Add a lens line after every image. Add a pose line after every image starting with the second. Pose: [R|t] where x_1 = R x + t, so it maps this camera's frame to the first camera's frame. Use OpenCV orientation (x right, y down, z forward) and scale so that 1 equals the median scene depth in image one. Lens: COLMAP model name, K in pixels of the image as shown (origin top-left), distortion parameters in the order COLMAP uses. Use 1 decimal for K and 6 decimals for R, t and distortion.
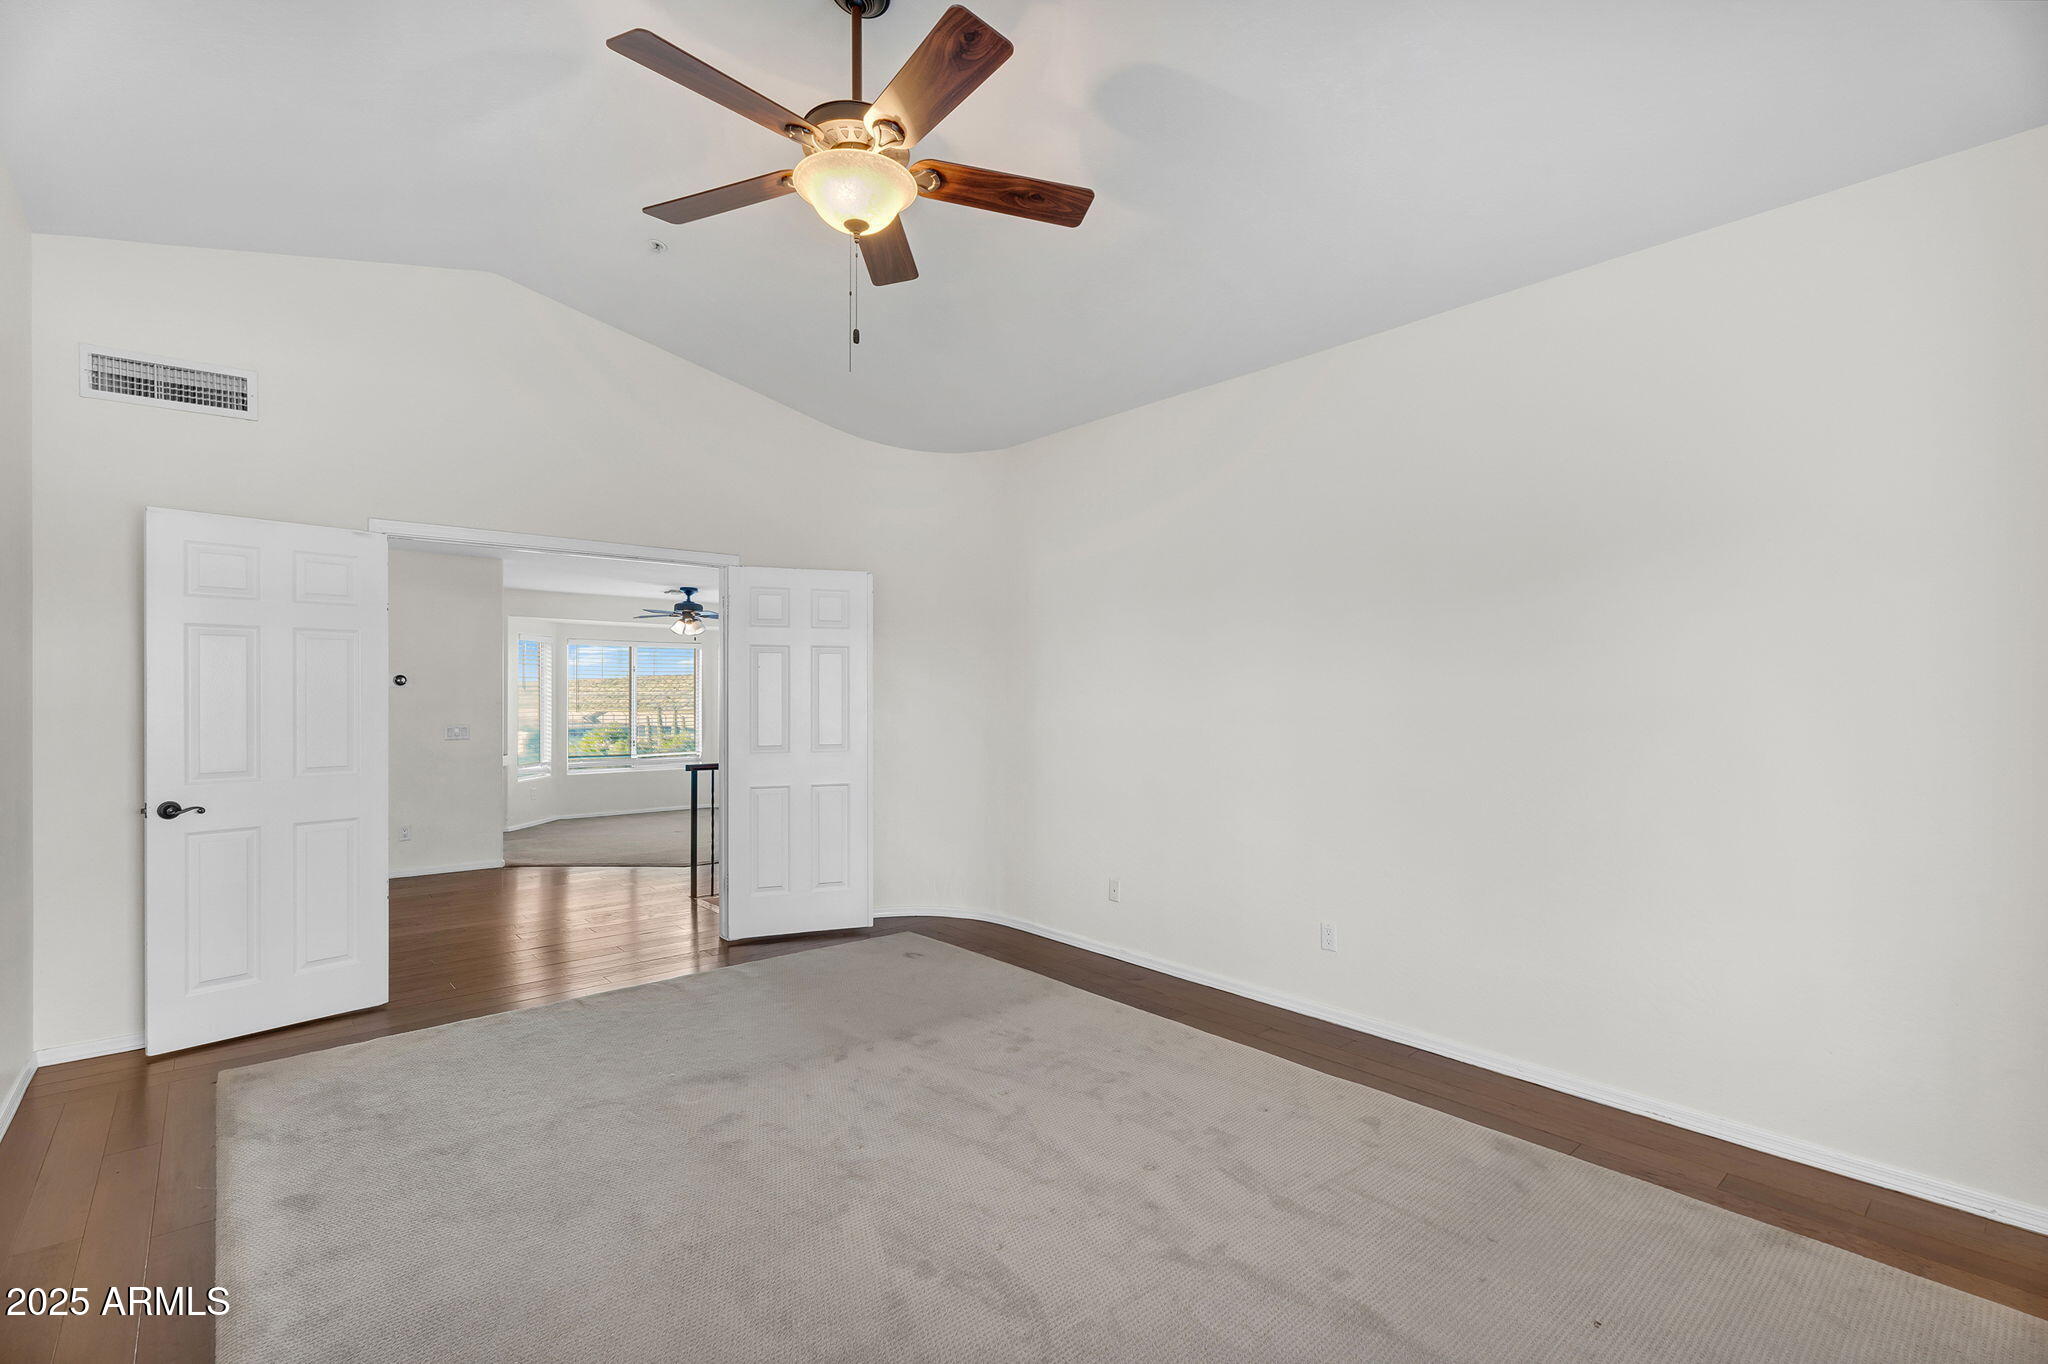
lens RADIAL K [[942.6, 0, 1022.3], [0, 942.6, 695.0], [0, 0, 1]] dist [-0.002703, 0.000358]
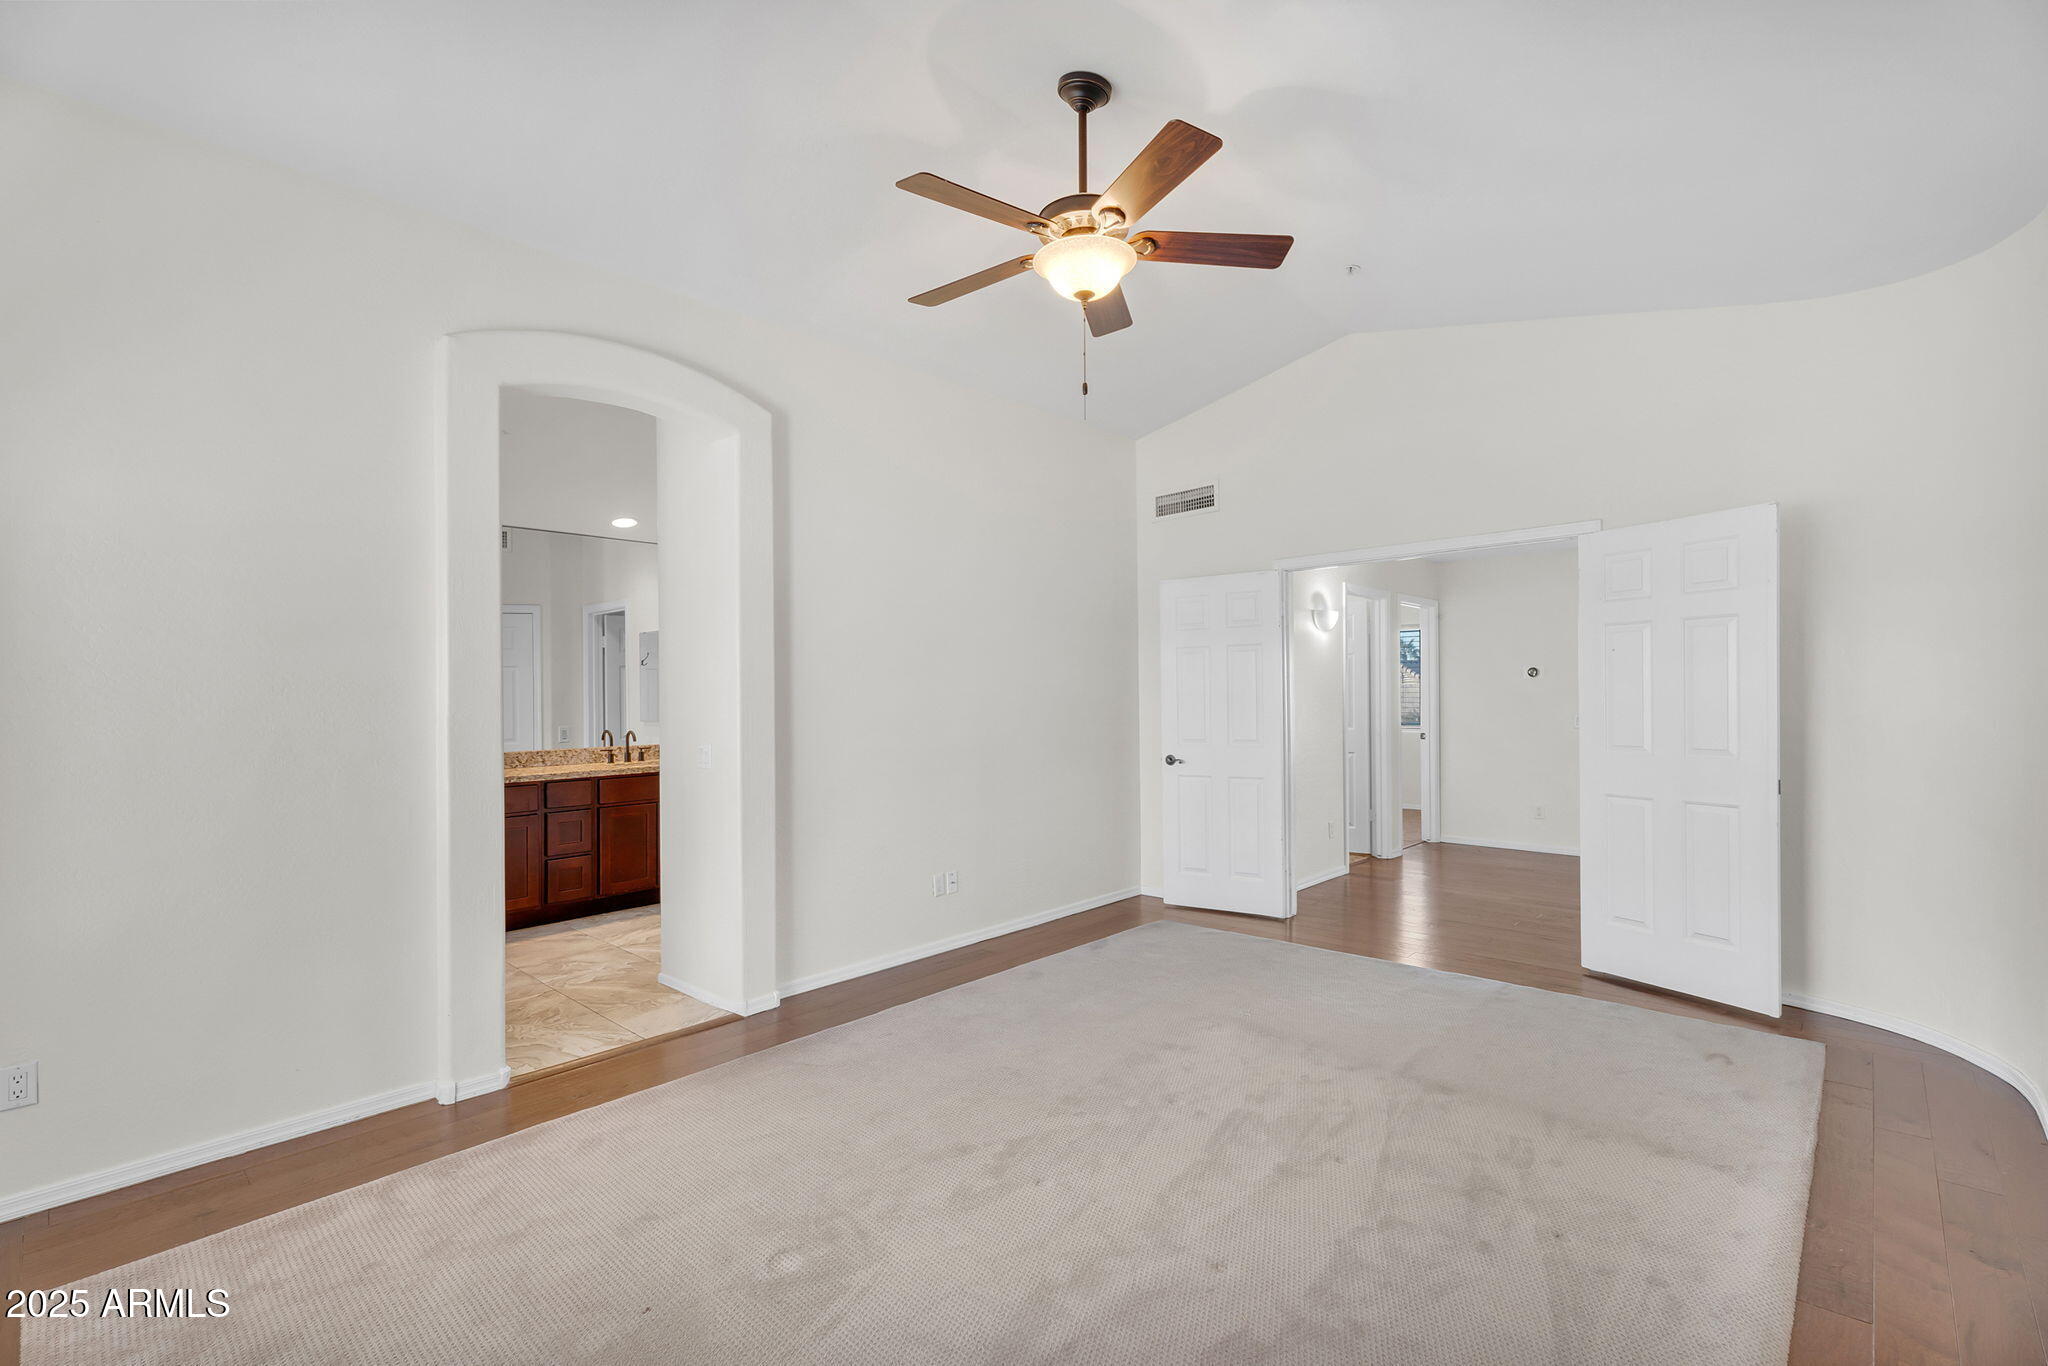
lens RADIAL K [[942.6, 0, 1022.3], [0, 942.6, 696.0], [0, 0, 1]] dist [-0.002703, 0.000358]
pose [[0.068979, -0.000807, -0.997618, 0.736841], [0.016022, 0.999872, 0.000299, 0.003948], [0.997489, -0.016004, 0.068983, 0.616744]]
